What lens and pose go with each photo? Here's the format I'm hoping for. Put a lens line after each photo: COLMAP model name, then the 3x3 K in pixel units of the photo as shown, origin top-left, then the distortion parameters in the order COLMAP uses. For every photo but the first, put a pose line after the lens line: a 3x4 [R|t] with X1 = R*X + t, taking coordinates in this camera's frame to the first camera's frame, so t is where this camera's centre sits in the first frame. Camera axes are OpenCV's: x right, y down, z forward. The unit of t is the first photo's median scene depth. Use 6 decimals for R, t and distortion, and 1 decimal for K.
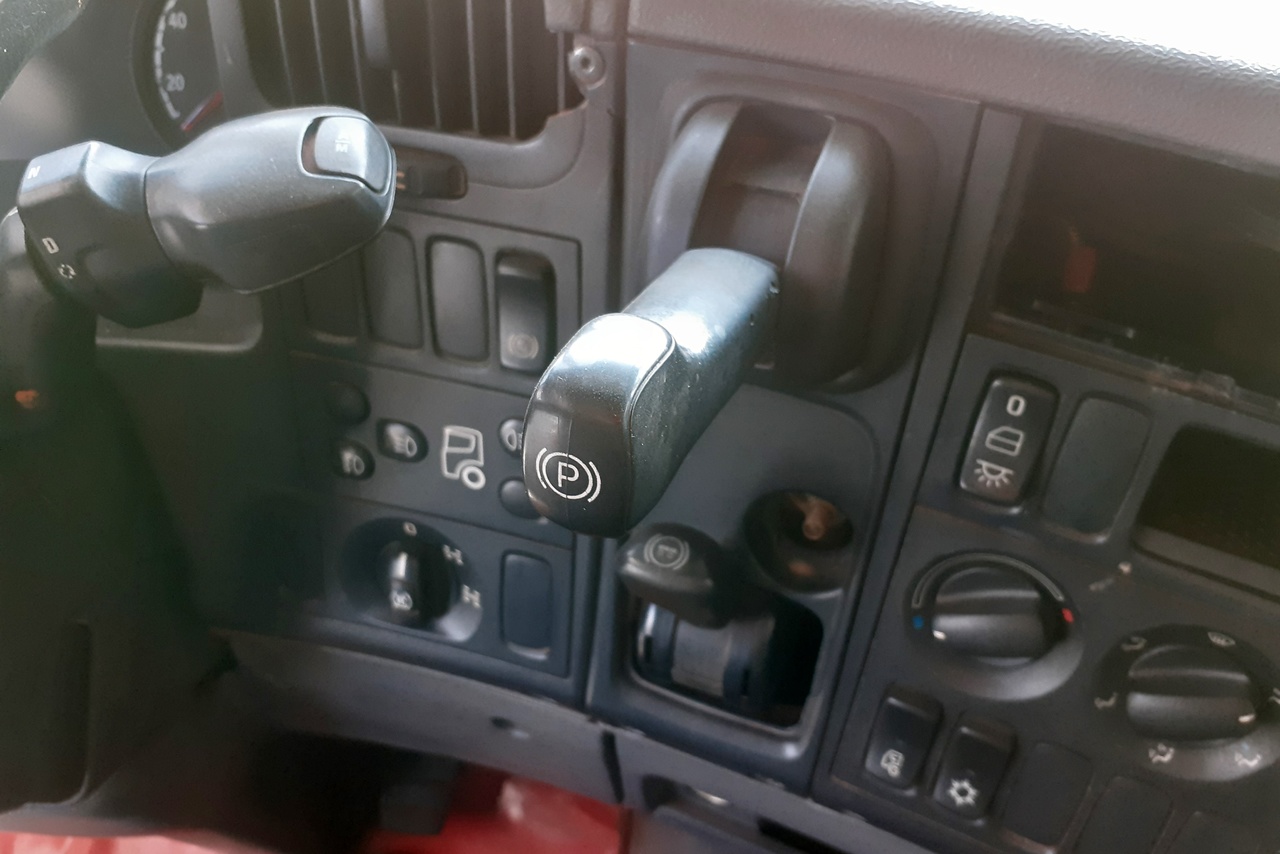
lens RADIAL K [[1028.3, 0, 640.0], [0, 1028.3, 427.0], [0, 0, 1]] dist [0.053285, -0.128333]
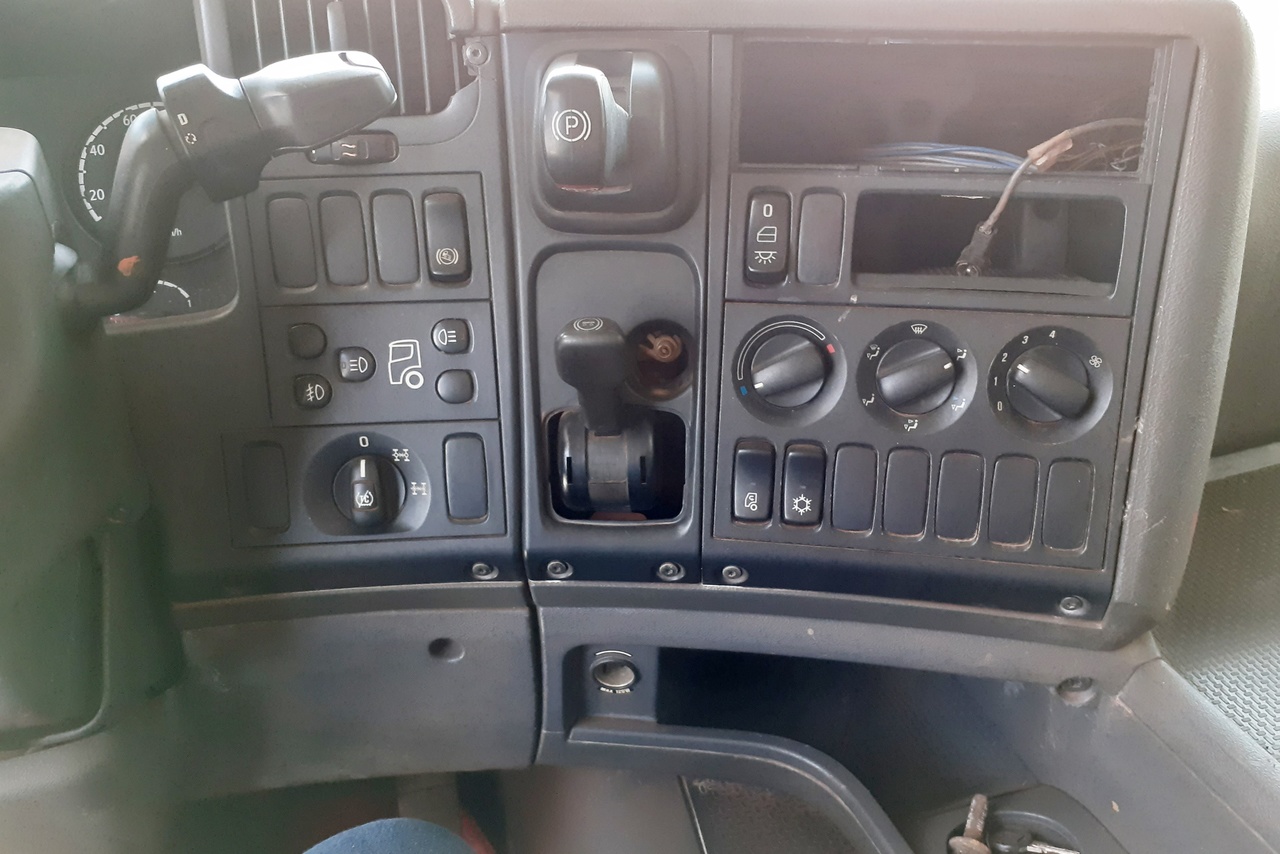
lens RADIAL K [[1019.0, 0, 627.0], [0, 1019.0, 430.1], [0, 0, 1]] dist [0.046845, -0.078316]
pose [[0.943629, -0.150373, 0.294878, -0.316733], [0.236934, 0.928939, -0.284491, 0.582020], [-0.231144, 0.338320, 0.912202, -0.275636]]
